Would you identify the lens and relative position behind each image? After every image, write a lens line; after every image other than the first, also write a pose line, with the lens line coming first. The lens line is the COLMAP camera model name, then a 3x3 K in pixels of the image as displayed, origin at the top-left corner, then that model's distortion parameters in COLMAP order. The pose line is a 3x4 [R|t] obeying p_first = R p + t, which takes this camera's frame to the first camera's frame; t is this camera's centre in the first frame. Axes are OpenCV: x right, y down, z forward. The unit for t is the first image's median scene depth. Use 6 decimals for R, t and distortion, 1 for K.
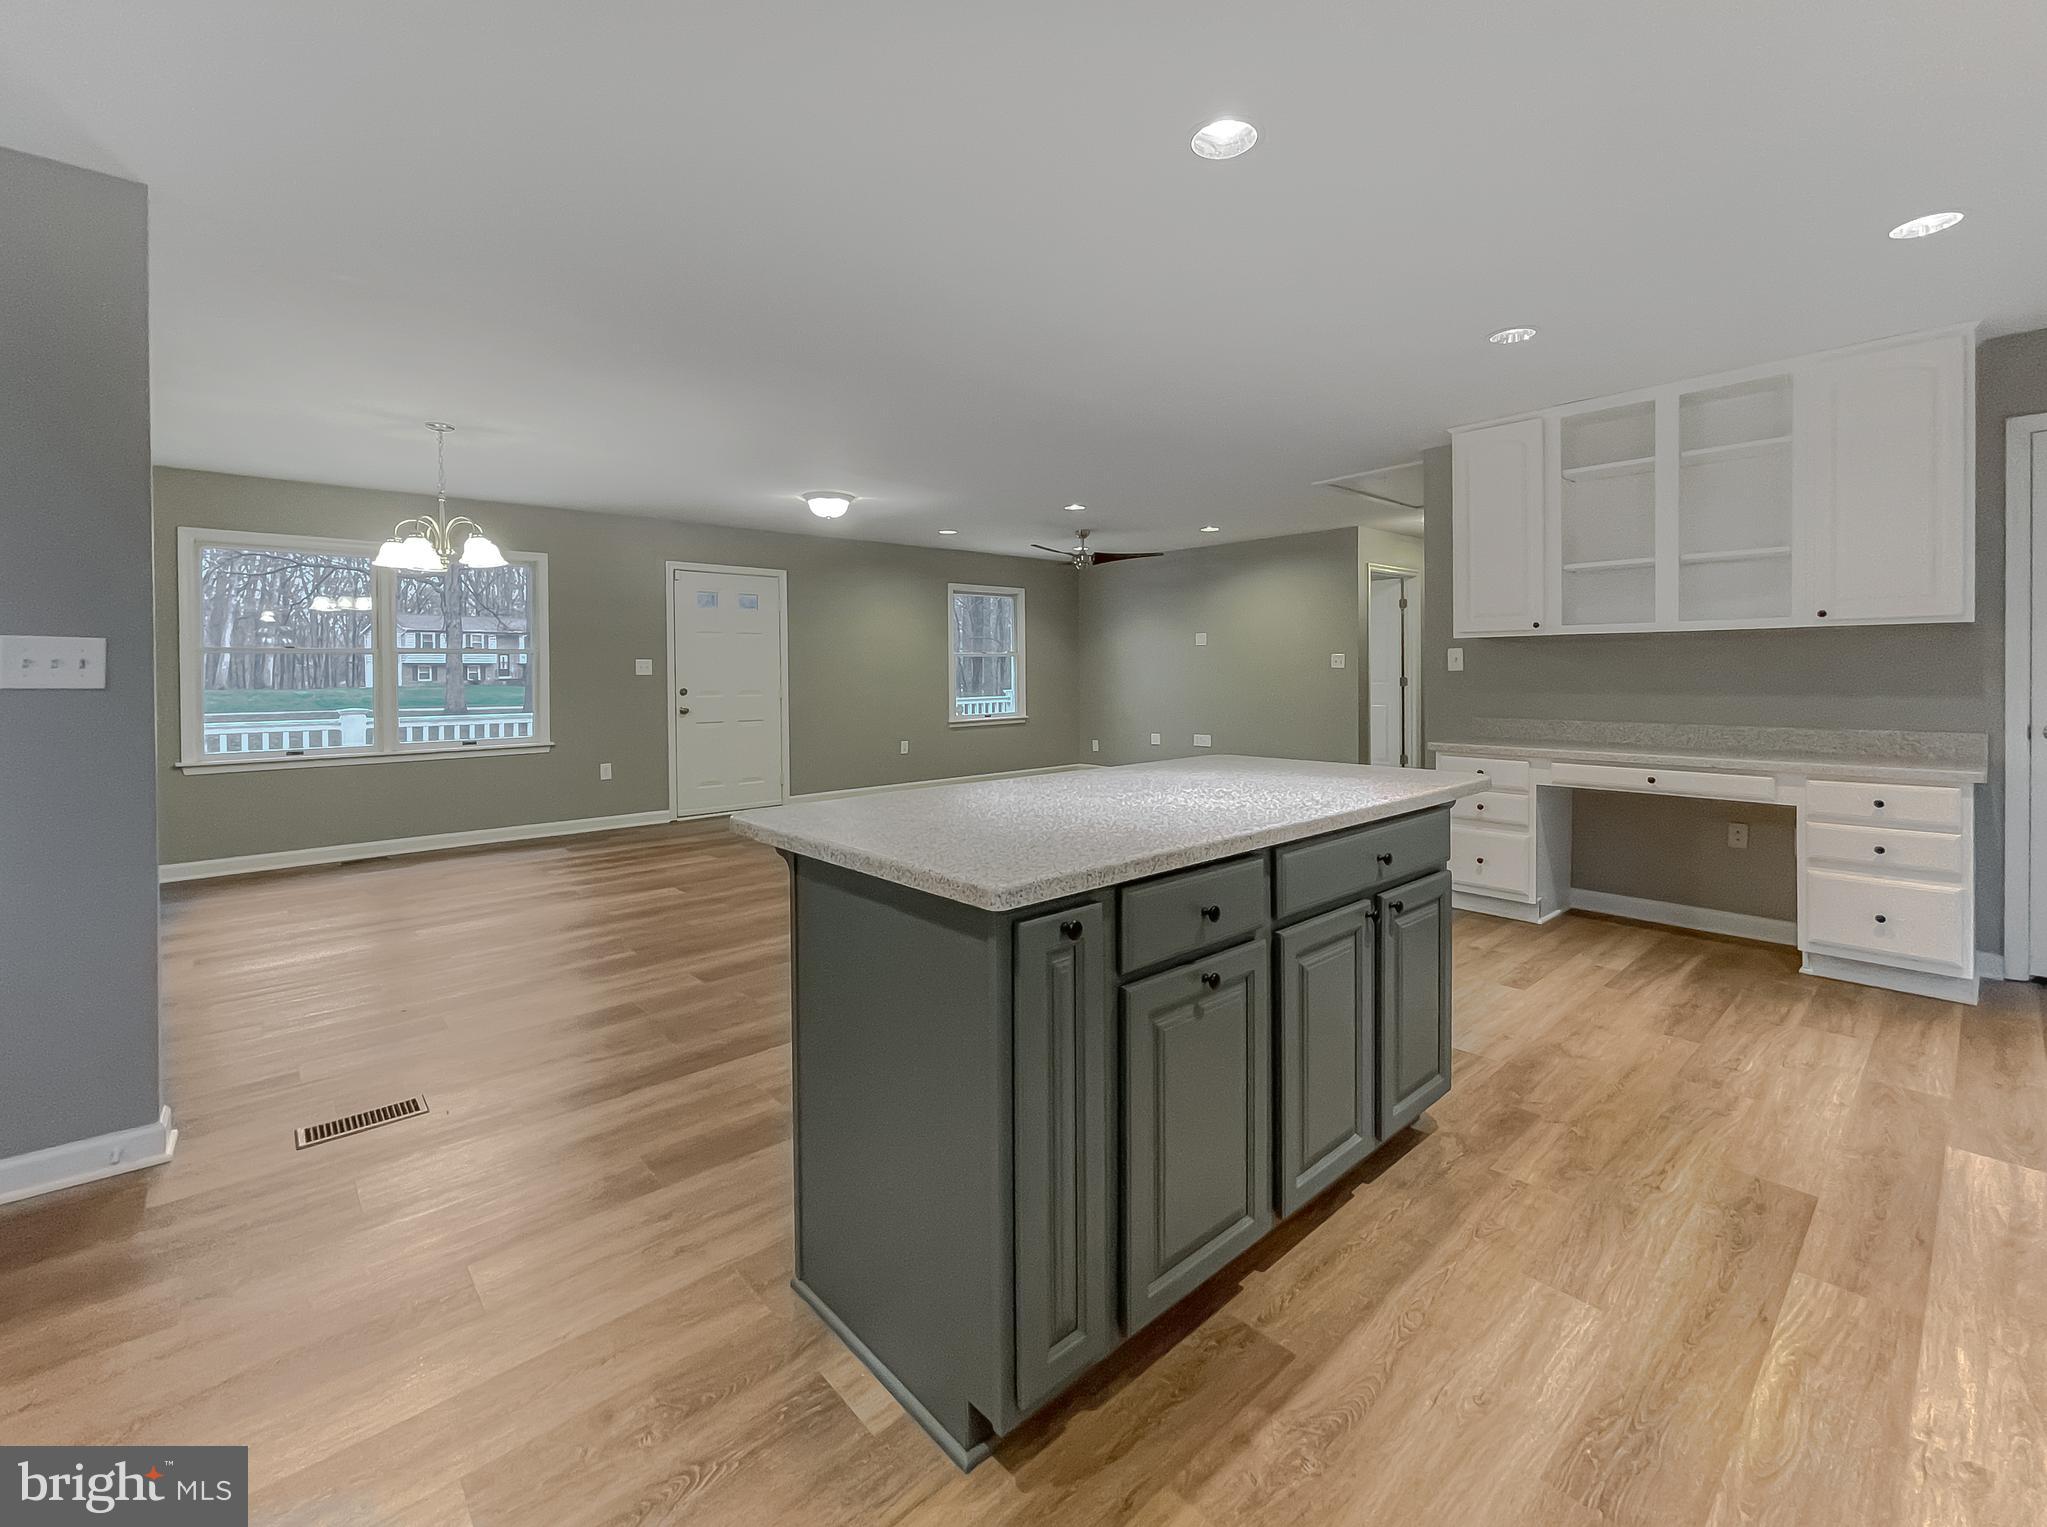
lens RADIAL K [[882.8, 0, 1026.3], [0, 882.8, 681.2], [0, 0, 1]] dist [-0.016011, 0.009618]
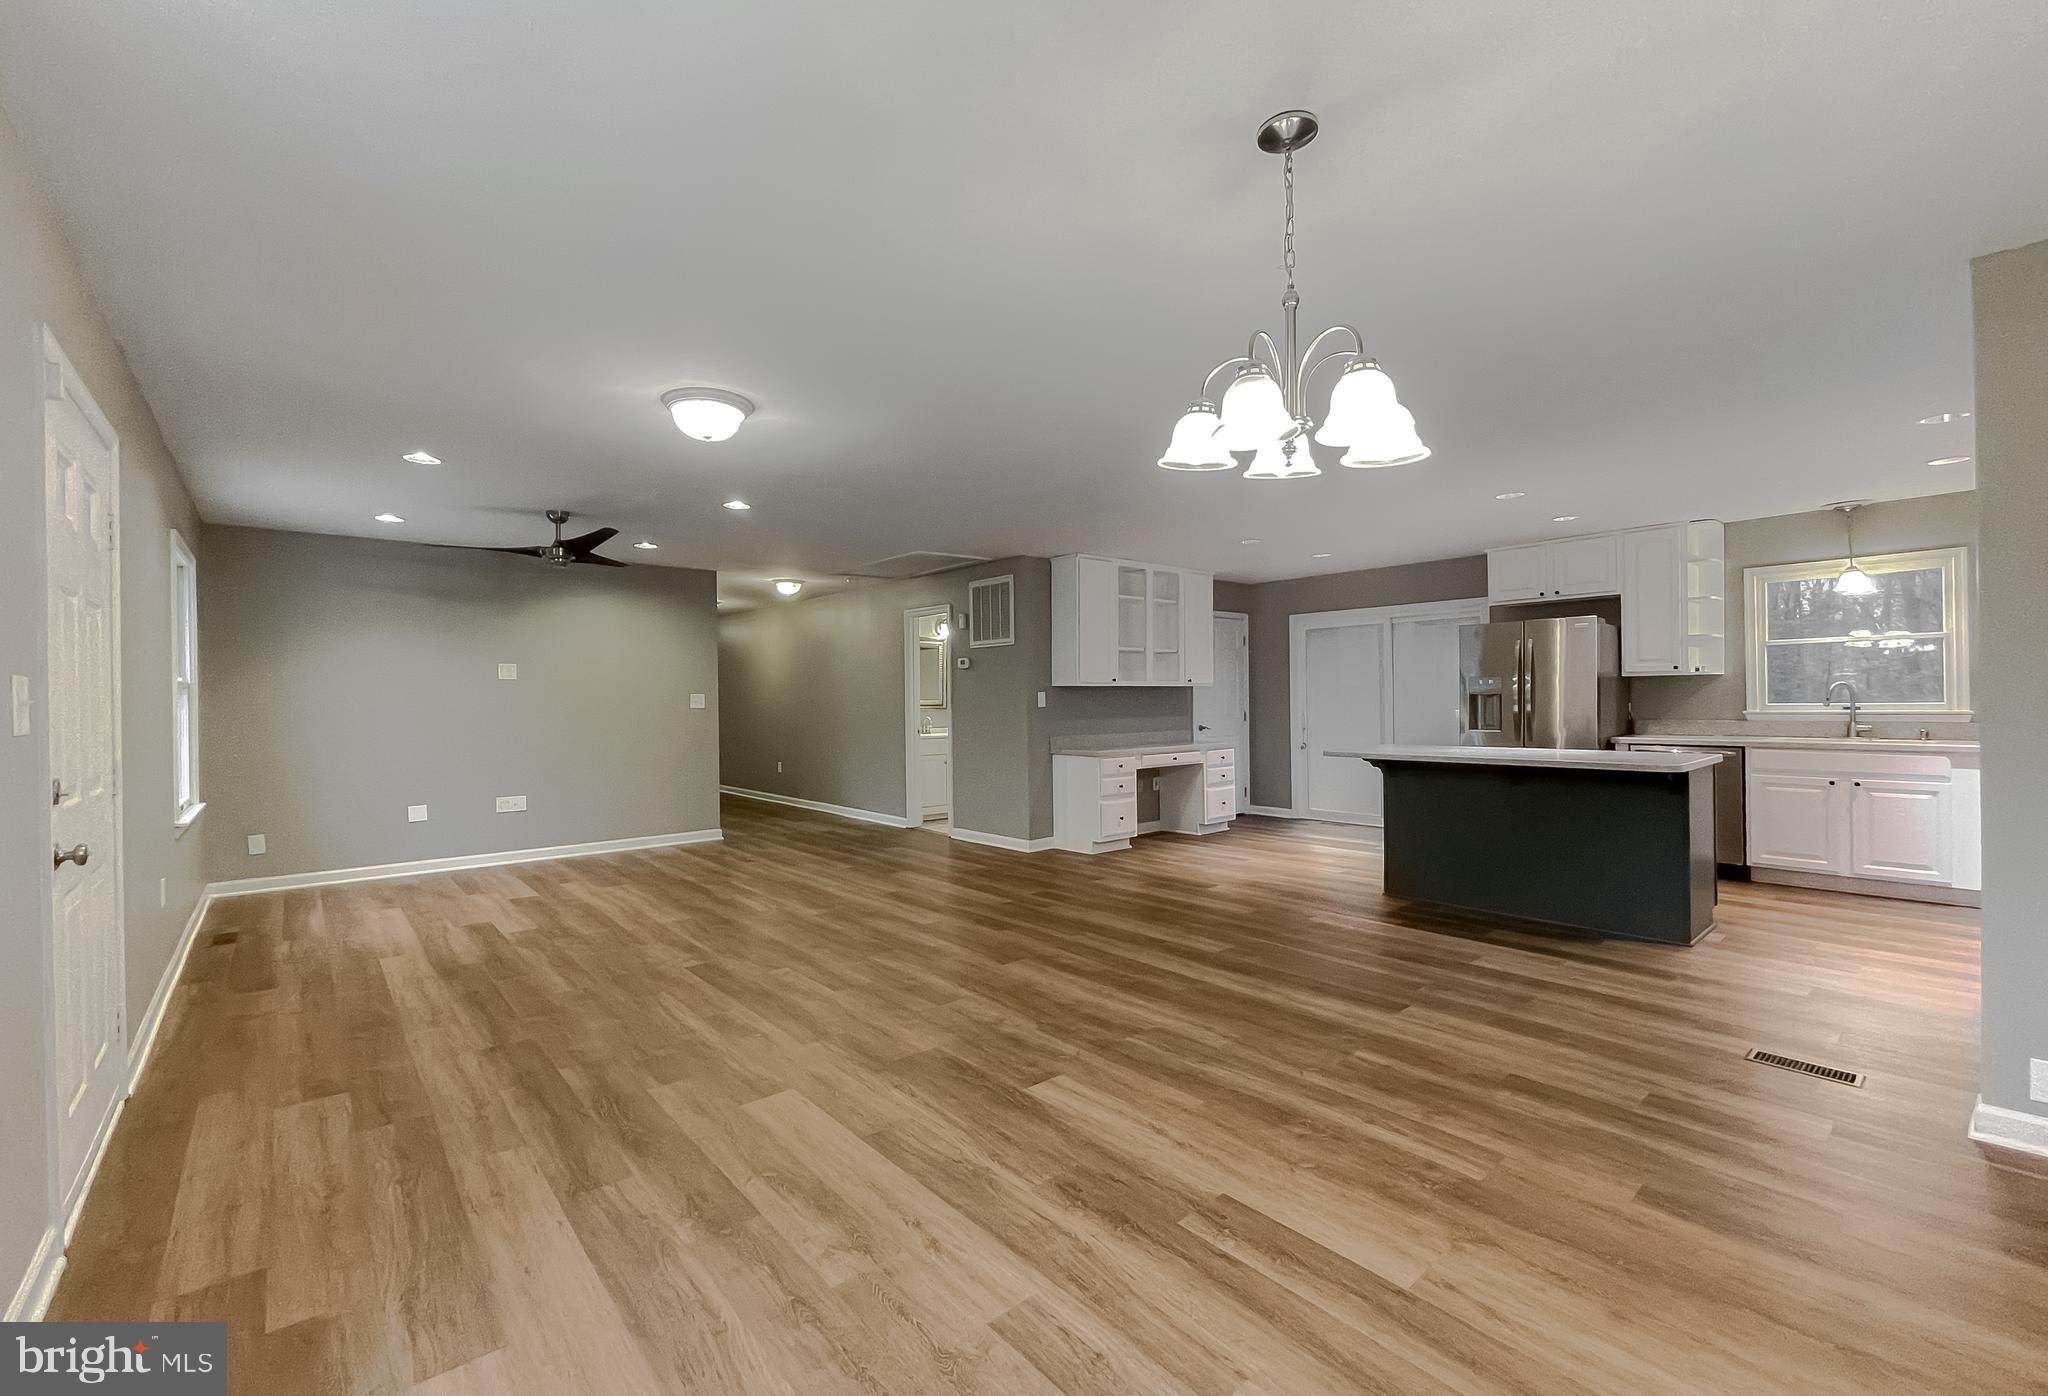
lens RADIAL K [[852.9, 0, 1002.0], [0, 852.9, 701.2], [0, 0, 1]] dist [-0.000101, 0.000108]
pose [[0.037946, 0.008095, 0.999247, -1.465278], [0.023474, 0.999684, -0.008989, -0.013882], [-0.999004, 0.023798, 0.037744, 1.518968]]
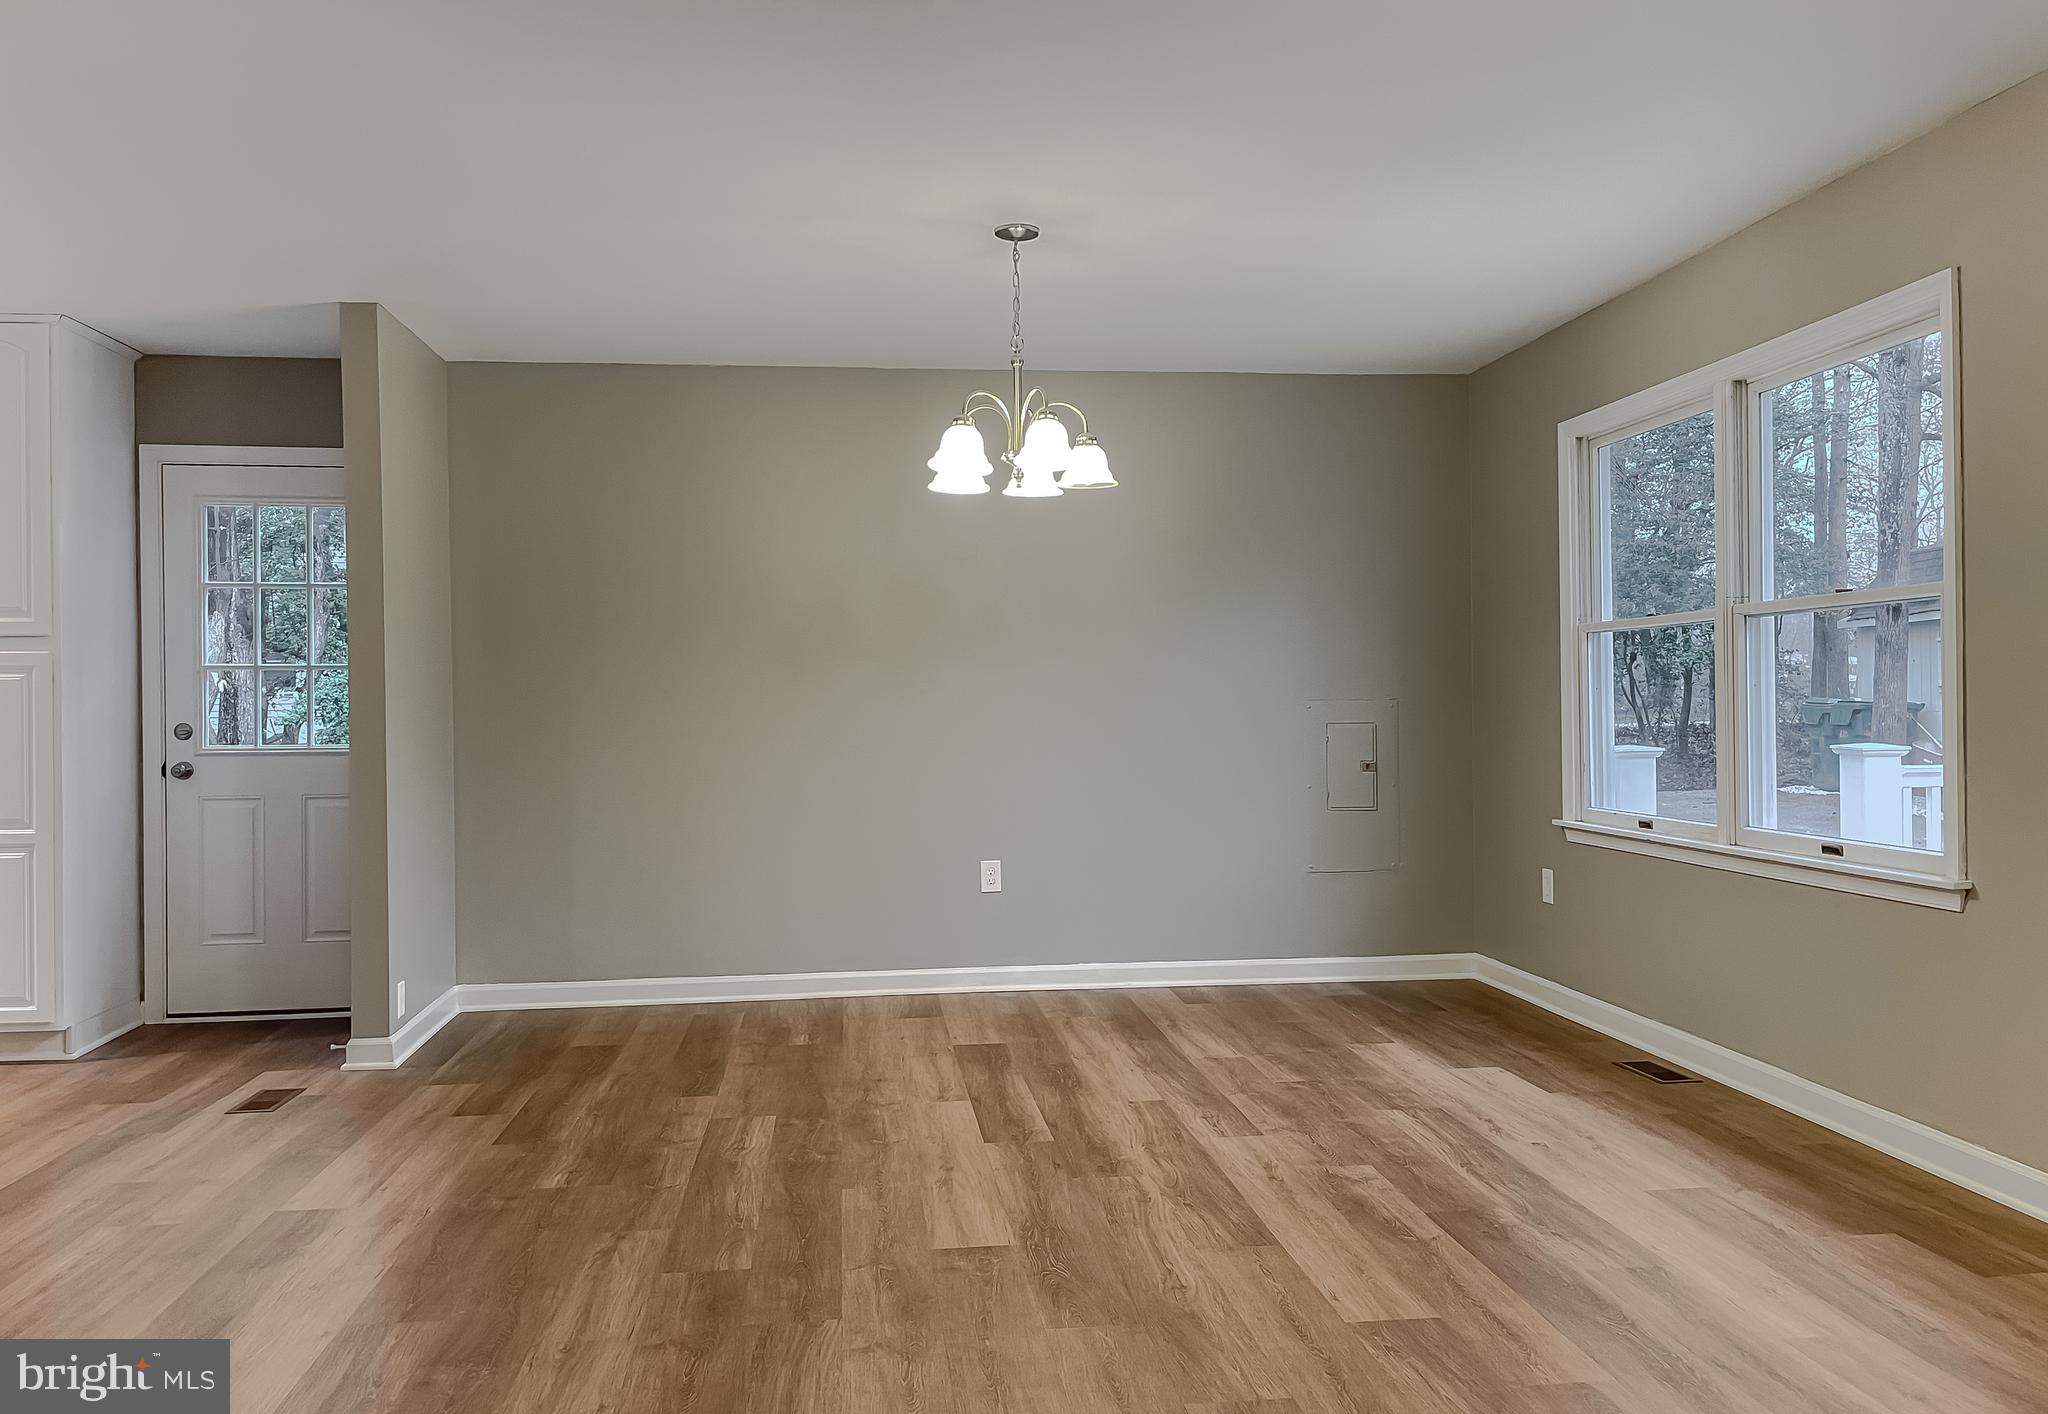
lens RADIAL K [[1569.5, 0, 1025.5], [0, 1569.5, 708.9], [0, 0, 1]] dist [0.117284, -0.146391]
pose [[-0.580719, 0.016913, -0.813928, 0.225284], [0.006712, 0.999850, 0.015987, -0.002600], [0.814076, 0.003820, -0.580746, 2.148077]]
